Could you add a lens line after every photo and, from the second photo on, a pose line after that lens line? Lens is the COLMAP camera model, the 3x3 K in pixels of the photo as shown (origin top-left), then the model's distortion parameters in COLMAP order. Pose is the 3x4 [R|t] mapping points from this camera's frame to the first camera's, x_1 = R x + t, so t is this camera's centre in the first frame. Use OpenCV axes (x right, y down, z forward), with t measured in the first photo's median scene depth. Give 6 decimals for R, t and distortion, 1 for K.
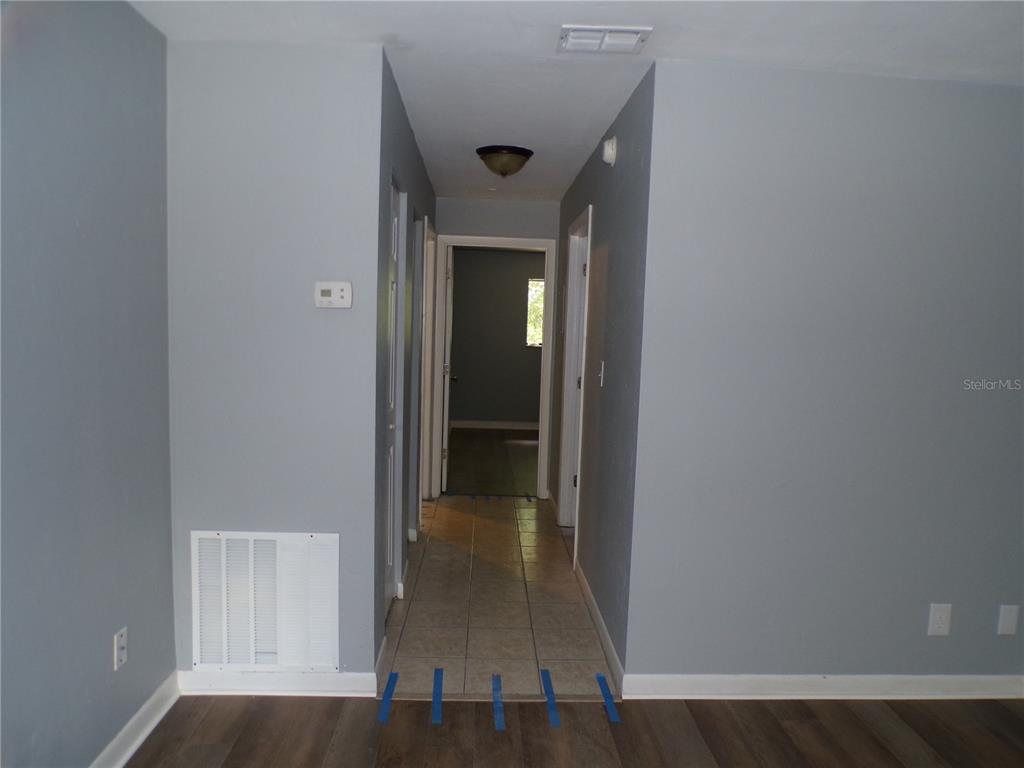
lens RADIAL K [[695.7, 0, 512.0], [0, 695.7, 384.0], [0, 0, 1]] dist [-0.031050, 0.002701]
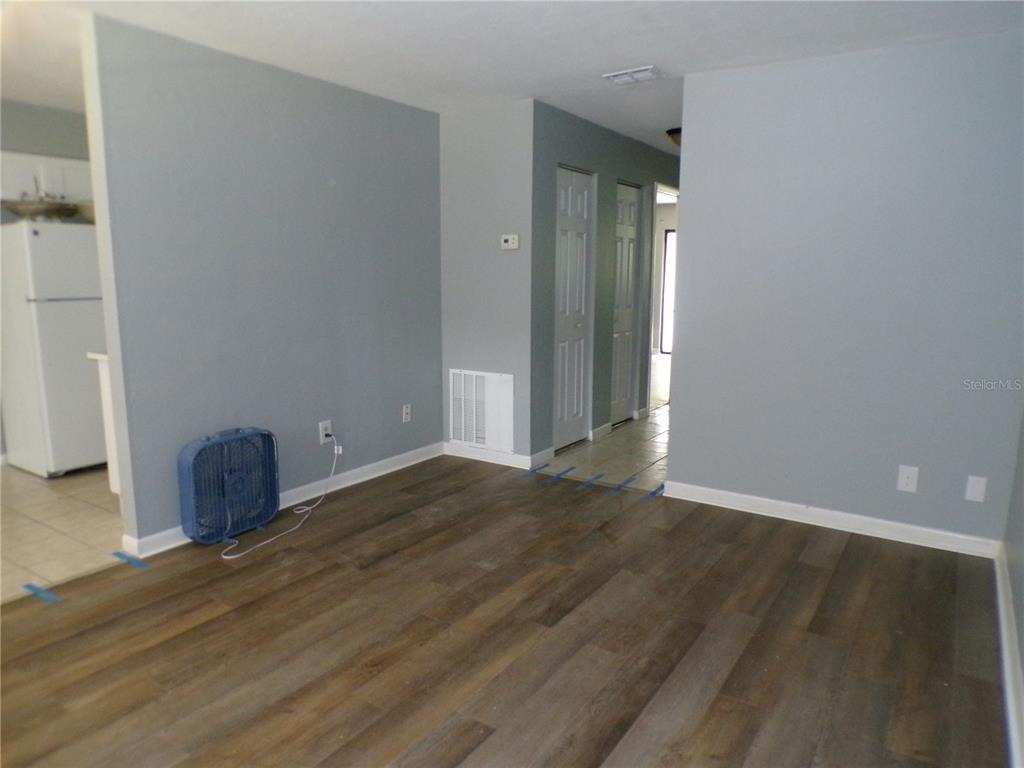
lens RADIAL K [[695.7, 0, 512.0], [0, 695.7, 384.0], [0, 0, 1]] dist [-0.031050, 0.002701]
pose [[0.806970, 0.067160, -0.586761, 0.820722], [-0.033776, 0.997135, 0.067680, 0.117126], [0.589625, -0.034798, 0.806927, -0.470857]]
